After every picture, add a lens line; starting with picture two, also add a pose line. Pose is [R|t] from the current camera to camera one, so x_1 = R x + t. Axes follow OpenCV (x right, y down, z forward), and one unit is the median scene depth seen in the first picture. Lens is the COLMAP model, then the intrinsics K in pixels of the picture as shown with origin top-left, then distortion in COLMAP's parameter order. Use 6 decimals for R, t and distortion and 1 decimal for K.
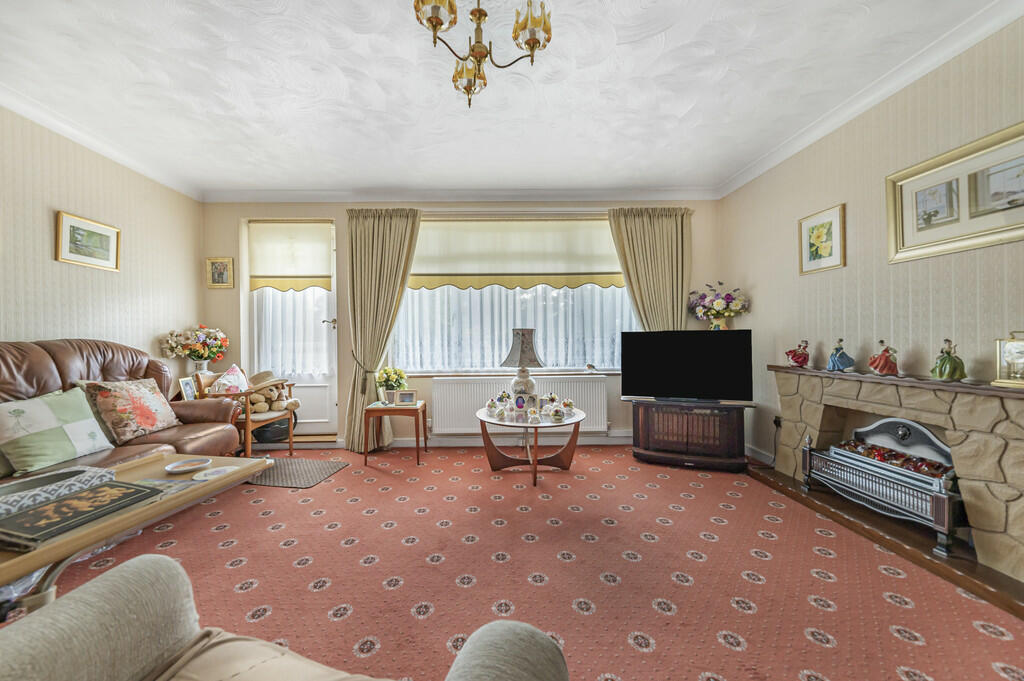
lens RADIAL K [[349.3, 0, 485.8], [0, 349.3, 335.1], [0, 0, 1]] dist [0.004613, -0.001702]
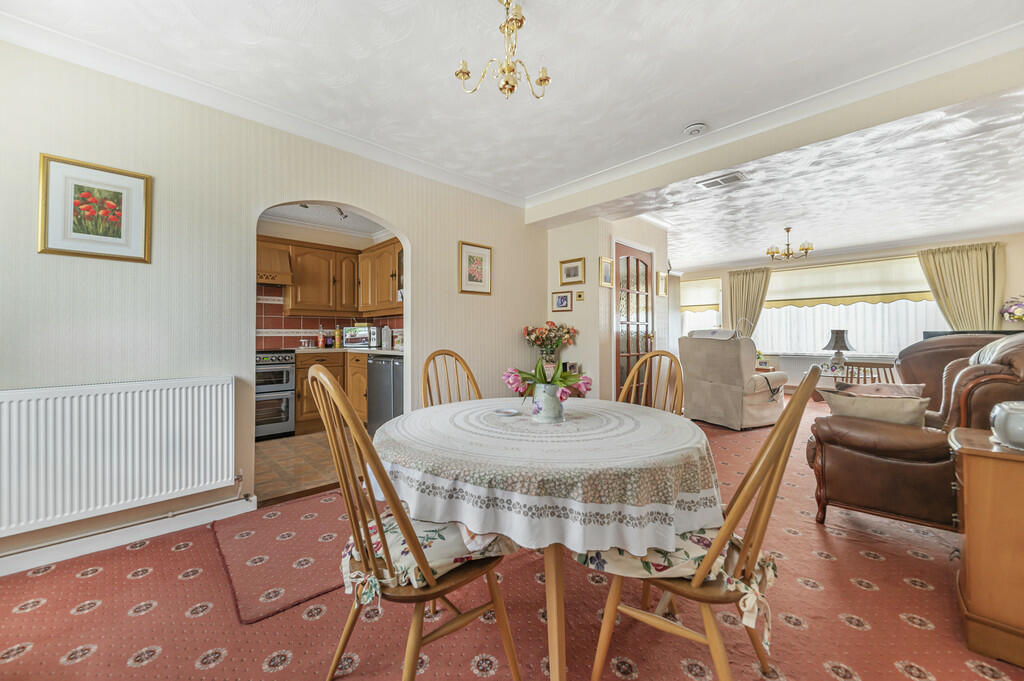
lens RADIAL K [[401.4, 0, 494.8], [0, 401.4, 330.2], [0, 0, 1]] dist [0.000758, -0.000118]
pose [[0.684833, -0.007326, -0.728663, 0.390465], [0.004811, 0.999973, -0.005533, -0.012792], [0.728684, 0.000283, 0.684850, -1.671169]]
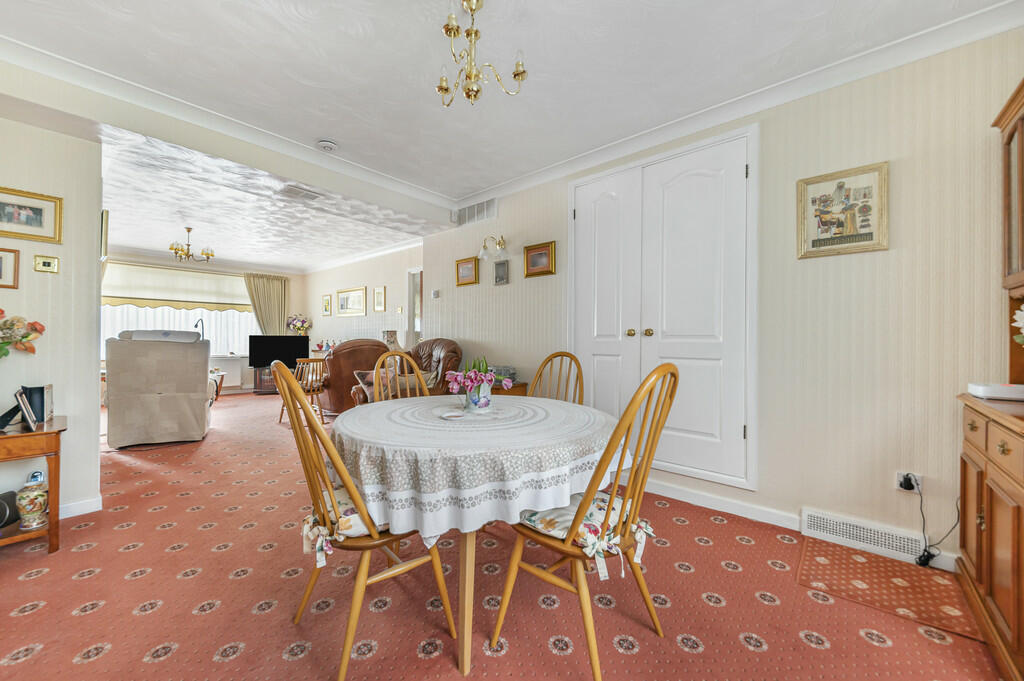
lens RADIAL K [[393.6, 0, 509.9], [0, 393.6, 340.1], [0, 0, 1]] dist [0.007712, -0.000227]
pose [[0.637469, 0.011031, 0.770397, -0.428211], [-0.017015, 0.999855, -0.000237, -0.006767], [-0.770288, -0.012957, 0.637564, -1.673528]]
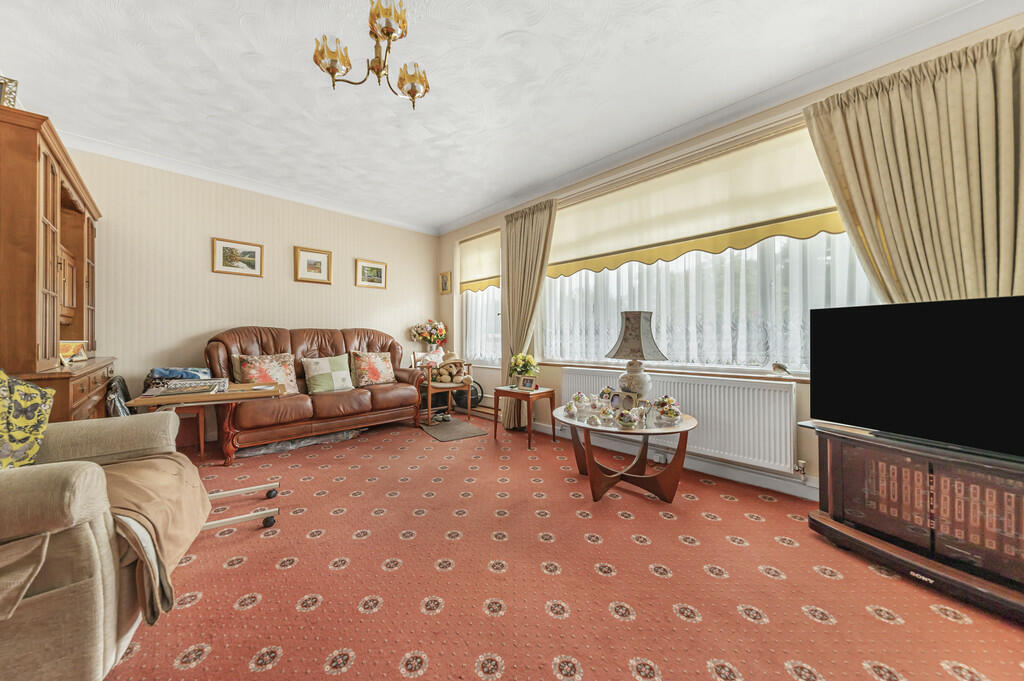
lens RADIAL K [[349.3, 0, 505.0], [0, 349.3, 332.6], [0, 0, 1]] dist [0.004613, -0.001702]
pose [[0.685409, -0.004377, -0.728145, 0.468129], [0.002530, 0.999990, -0.003629, 0.030672], [0.728154, 0.000646, 0.685413, 0.223354]]
